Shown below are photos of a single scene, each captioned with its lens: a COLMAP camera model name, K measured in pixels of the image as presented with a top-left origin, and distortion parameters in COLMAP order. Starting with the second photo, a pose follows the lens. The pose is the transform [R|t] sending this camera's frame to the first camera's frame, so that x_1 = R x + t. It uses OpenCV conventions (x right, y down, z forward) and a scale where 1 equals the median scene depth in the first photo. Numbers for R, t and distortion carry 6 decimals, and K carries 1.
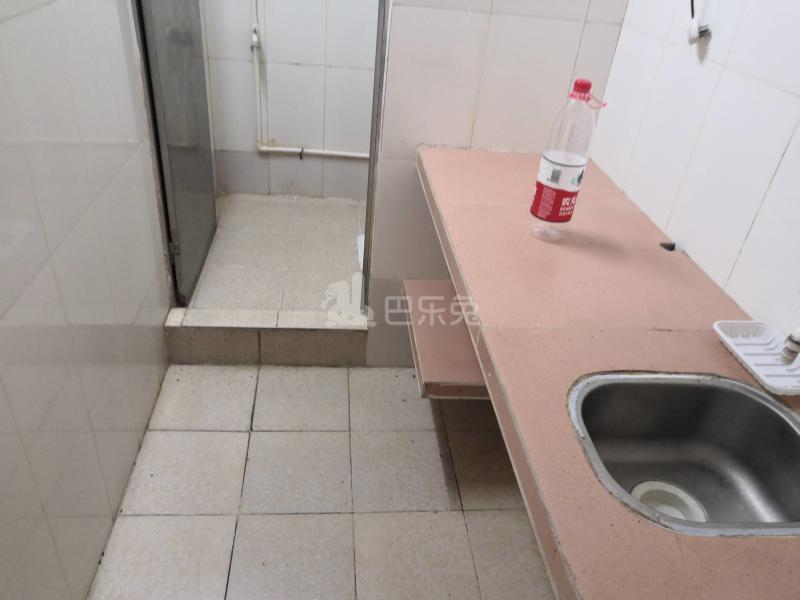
lens RADIAL K [[622.1, 0, 404.8], [0, 622.1, 295.2], [0, 0, 1]] dist [-0.006799, 0.033751]
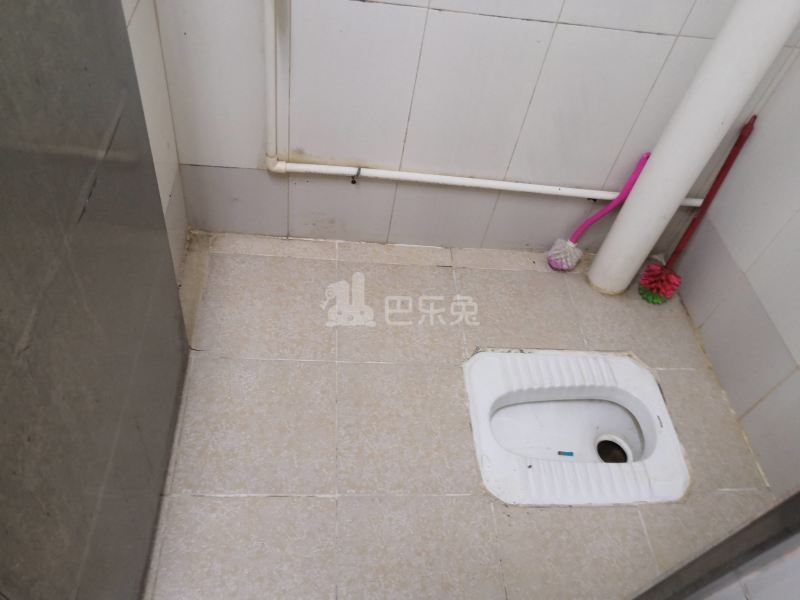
lens RADIAL K [[622.1, 0, 406.8], [0, 622.1, 296.8], [0, 0, 1]] dist [-0.006799, 0.033751]
pose [[0.997950, 0.056307, 0.030415, -0.227273], [-0.062868, 0.951414, 0.301429, -0.484242], [-0.011965, -0.302724, 0.953003, 0.836882]]
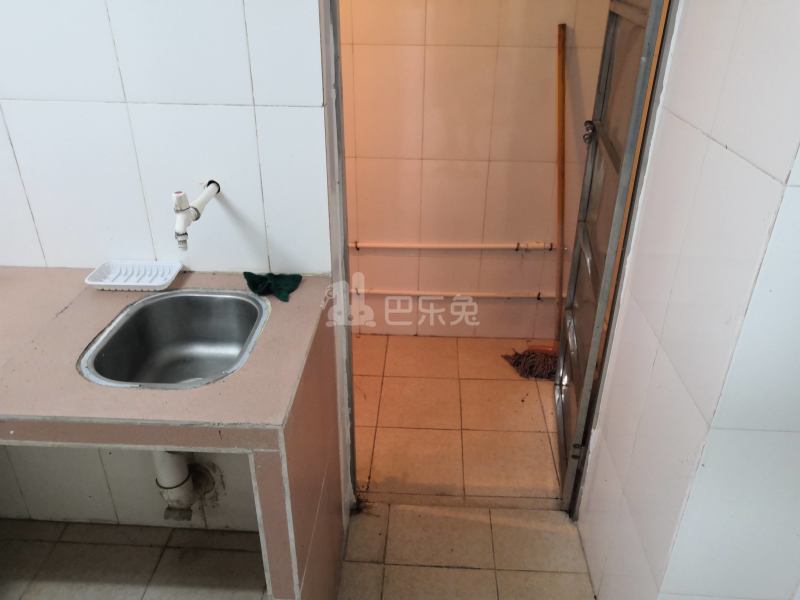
lens RADIAL K [[622.1, 0, 398.8], [0, 622.1, 298.4], [0, 0, 1]] dist [-0.006799, 0.033751]
pose [[0.150321, -0.544334, 0.825290, -0.266867], [0.527928, 0.749988, 0.398509, -0.056722], [-0.835880, 0.375789, 0.400108, 0.011799]]
